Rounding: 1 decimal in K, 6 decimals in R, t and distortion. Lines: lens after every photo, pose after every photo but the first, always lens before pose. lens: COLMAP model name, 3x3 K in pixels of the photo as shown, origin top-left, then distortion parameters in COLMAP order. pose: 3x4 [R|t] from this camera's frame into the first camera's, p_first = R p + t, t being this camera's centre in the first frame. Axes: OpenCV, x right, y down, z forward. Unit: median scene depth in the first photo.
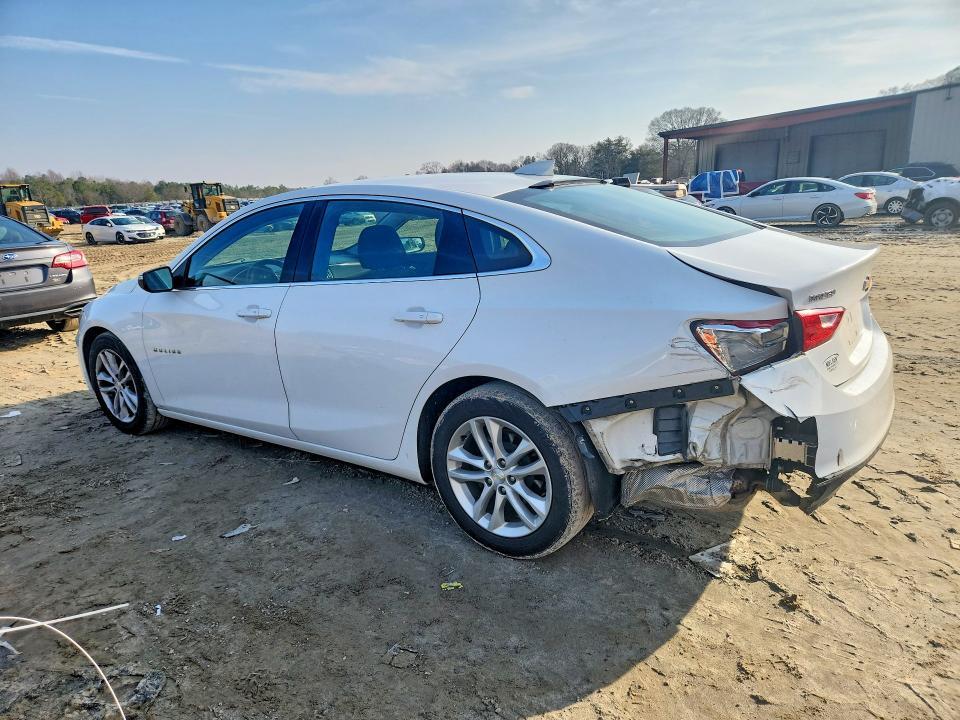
lens RADIAL K [[726.4, 0, 480.0], [0, 726.4, 360.0], [0, 0, 1]] dist [0.004706, 0.002774]
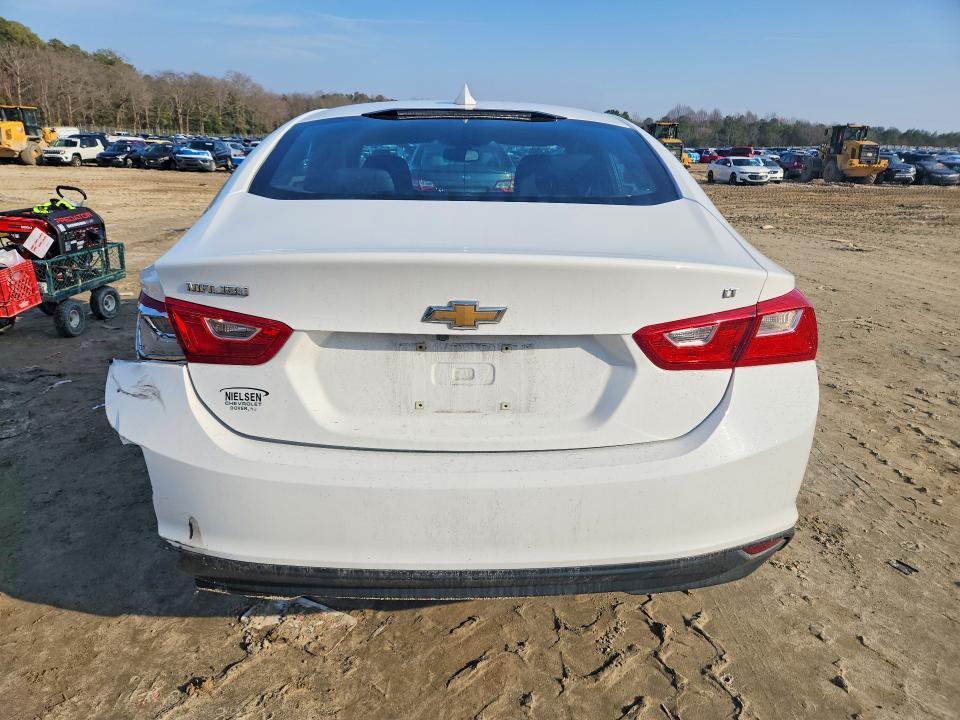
lens RADIAL K [[726.4, 0, 480.0], [0, 726.4, 360.0], [0, 0, 1]] dist [0.004706, 0.002774]
pose [[0.551441, 0.278521, -0.786345, 0.180658], [-0.221270, 0.957689, 0.184040, -0.032009], [0.804333, 0.072507, 0.589738, 0.126899]]
